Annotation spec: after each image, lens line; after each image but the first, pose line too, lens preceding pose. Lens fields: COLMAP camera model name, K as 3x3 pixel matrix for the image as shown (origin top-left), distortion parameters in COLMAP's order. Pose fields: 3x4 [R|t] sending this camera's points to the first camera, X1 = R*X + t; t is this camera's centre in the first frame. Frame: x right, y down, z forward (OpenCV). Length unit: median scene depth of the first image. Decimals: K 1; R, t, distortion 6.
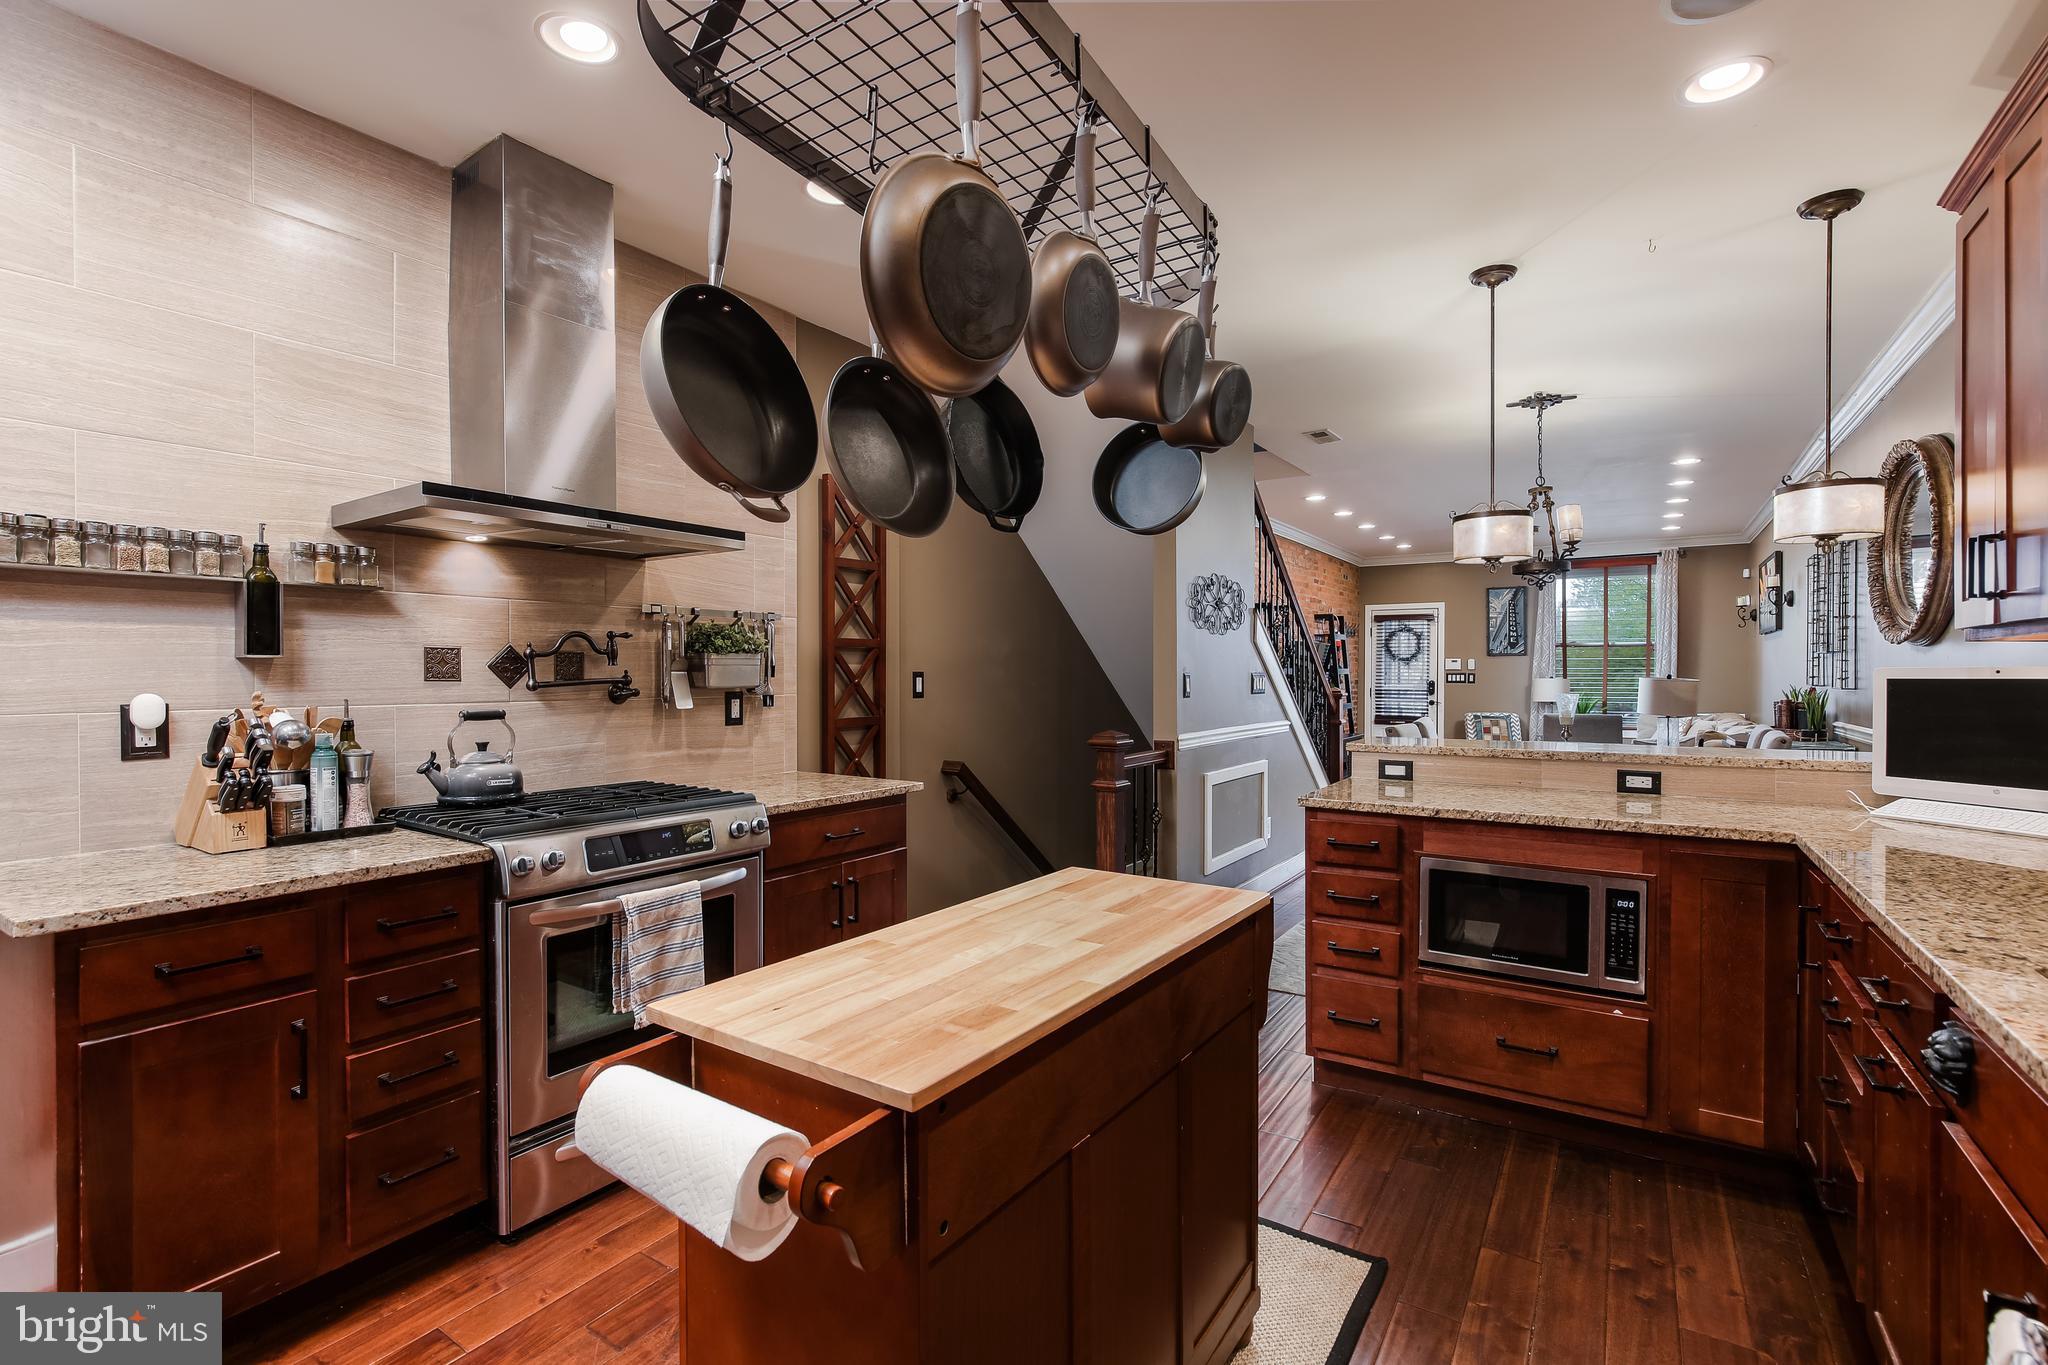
lens RADIAL K [[930.3, 0, 1030.3], [0, 930.3, 678.7], [0, 0, 1]] dist [-0.000908, 0.000073]
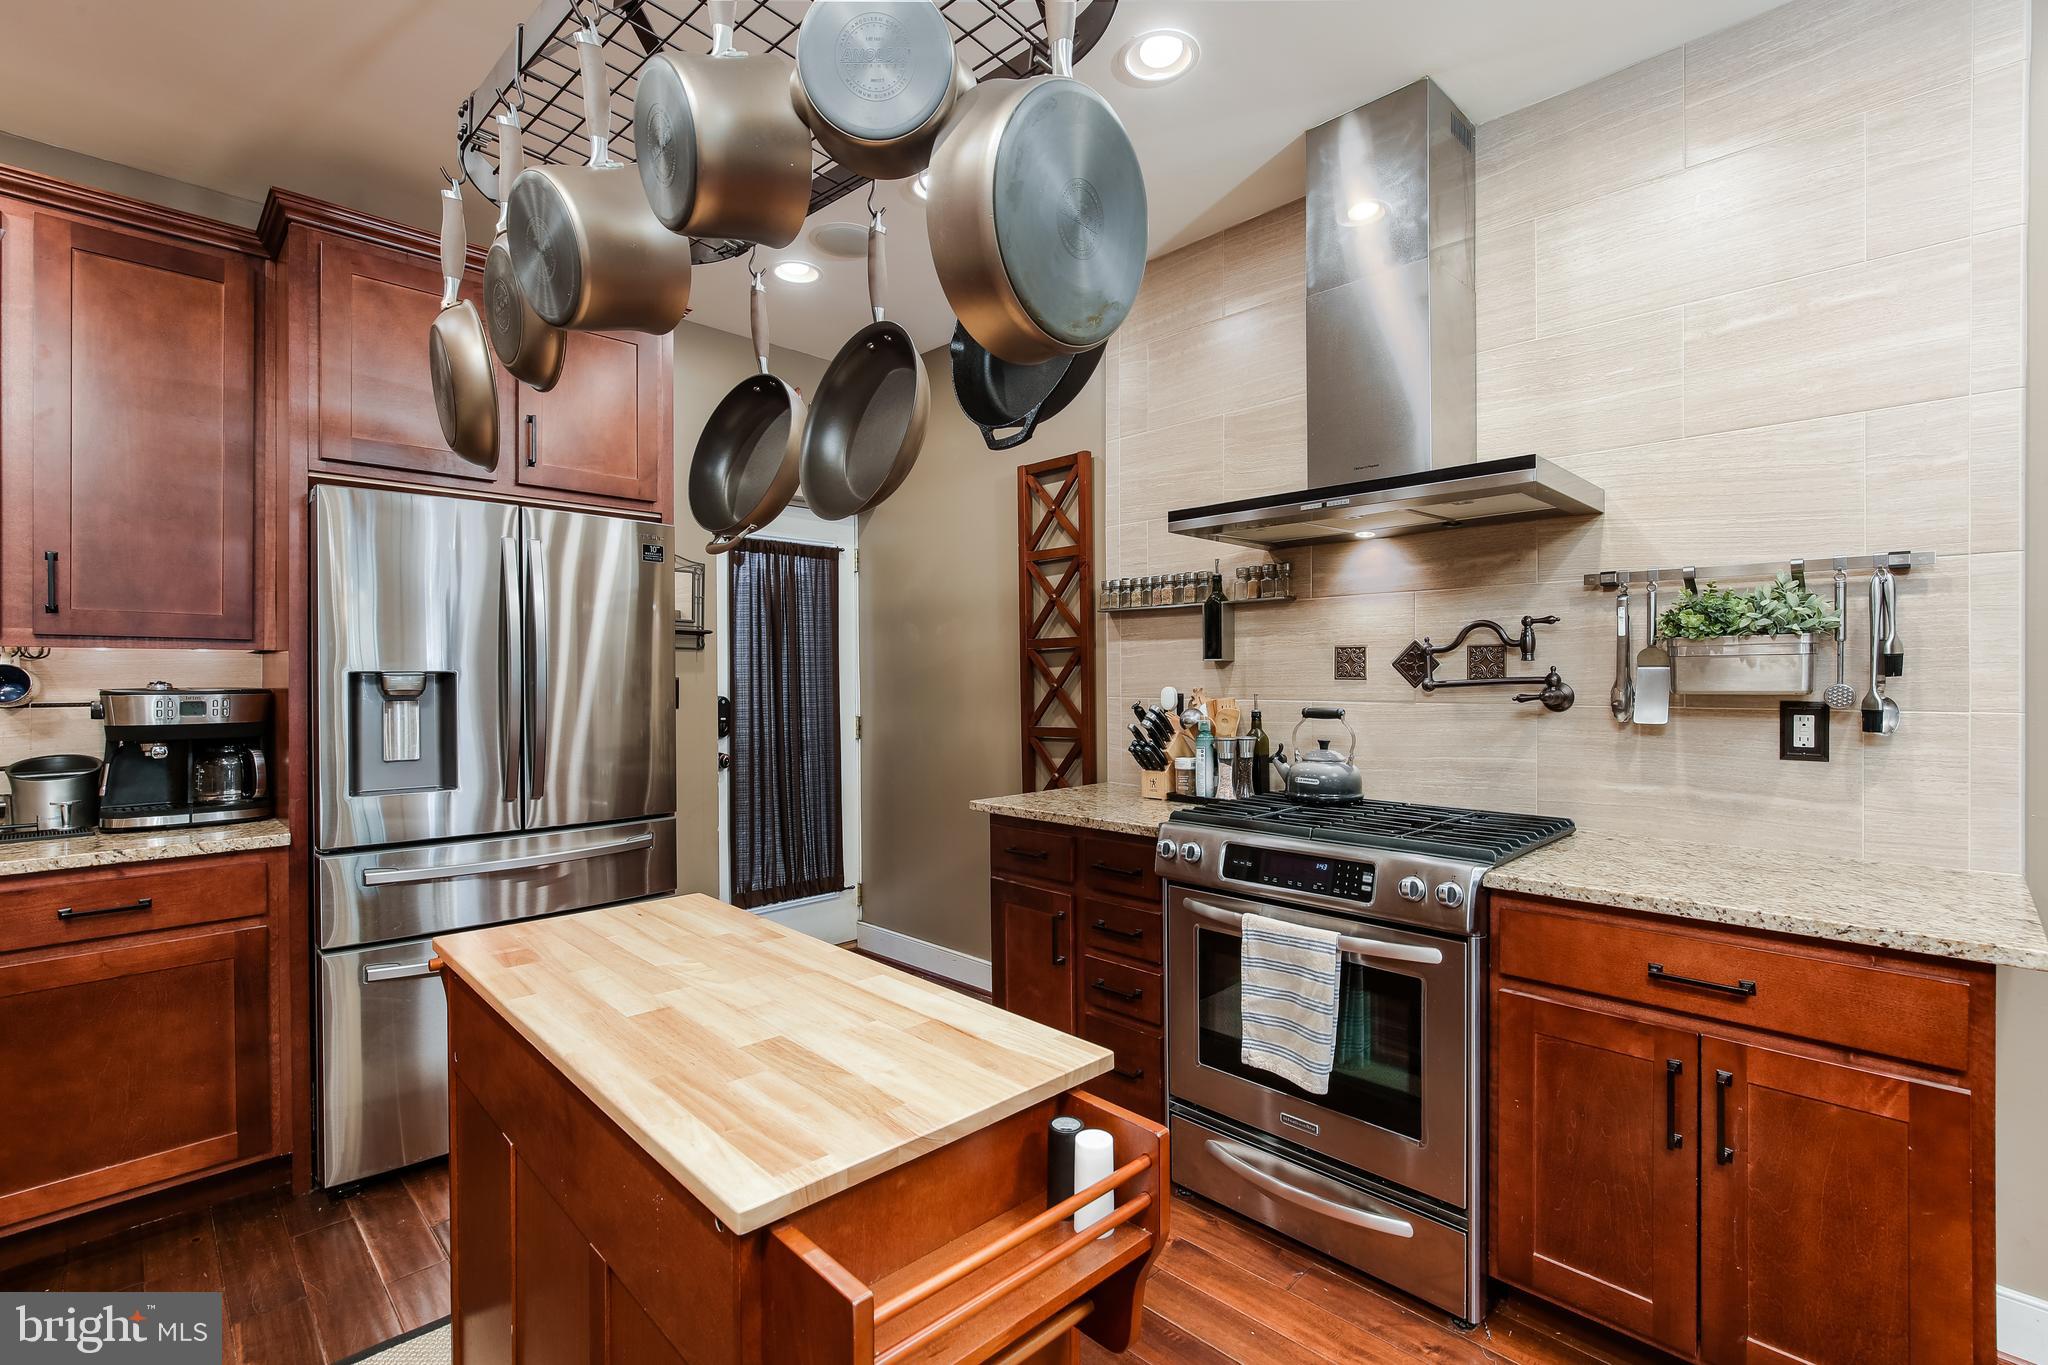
lens RADIAL K [[930.3, 0, 1030.0], [0, 930.3, 681.4], [0, 0, 1]] dist [-0.000908, 0.000073]
pose [[-0.228517, 0.005138, -0.973526, 0.384811], [-0.001148, 0.999984, 0.005547, -0.000732], [0.973539, 0.002385, -0.228507, 0.761641]]
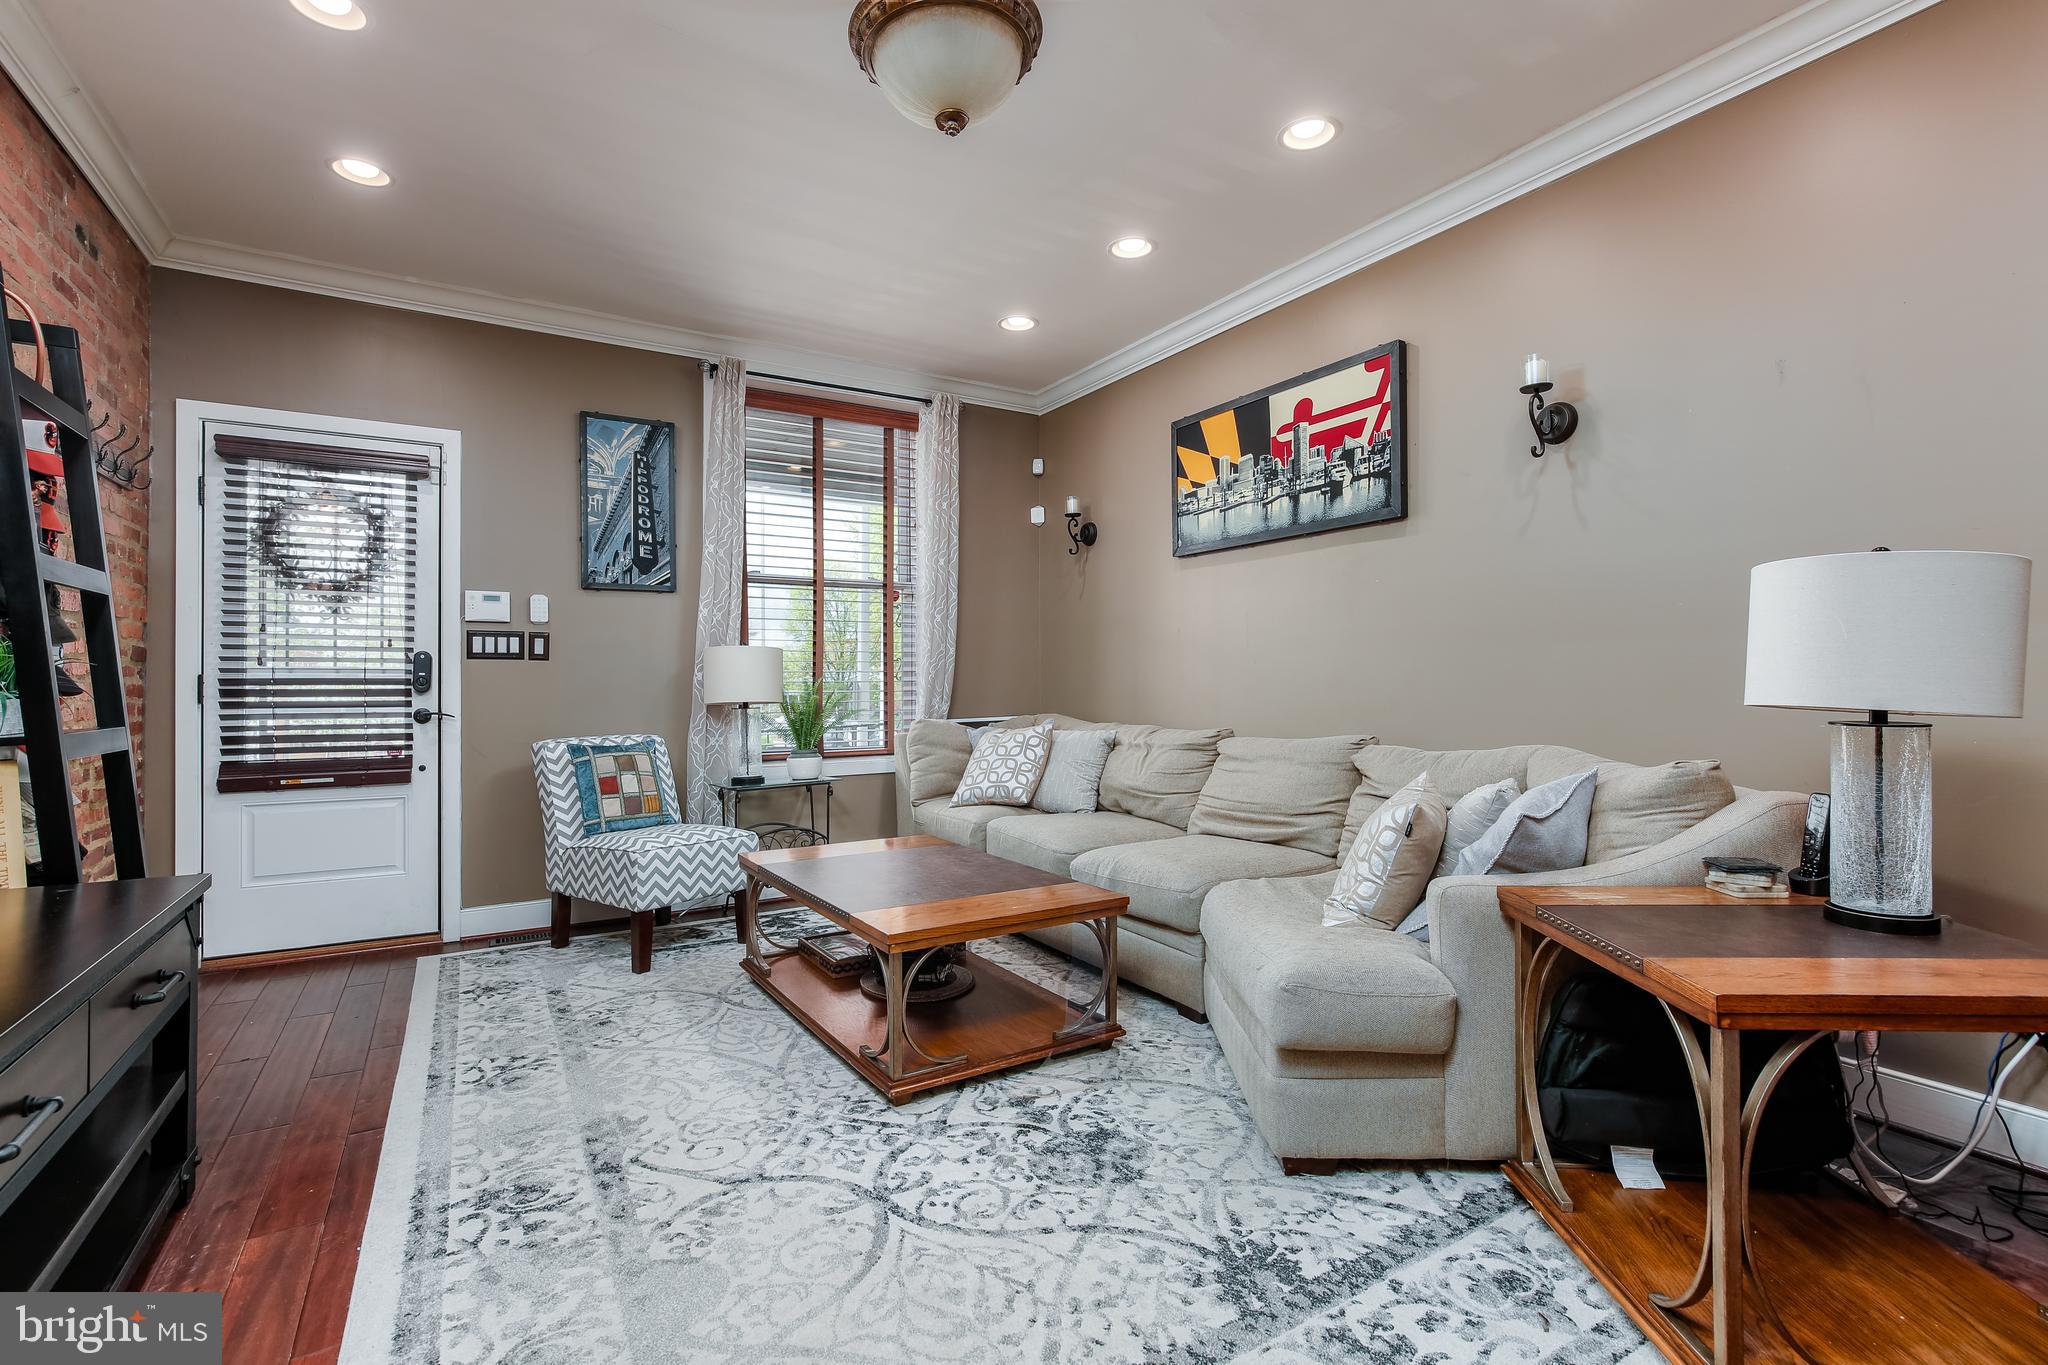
lens RADIAL K [[930.3, 0, 1023.2], [0, 930.3, 680.2], [0, 0, 1]] dist [-0.000908, 0.000073]
pose [[0.430625, 0.002495, 0.902528, 0.878034], [0.010083, 0.999920, -0.007575, 0.070608], [-0.902475, 0.012362, 0.430566, 2.636915]]
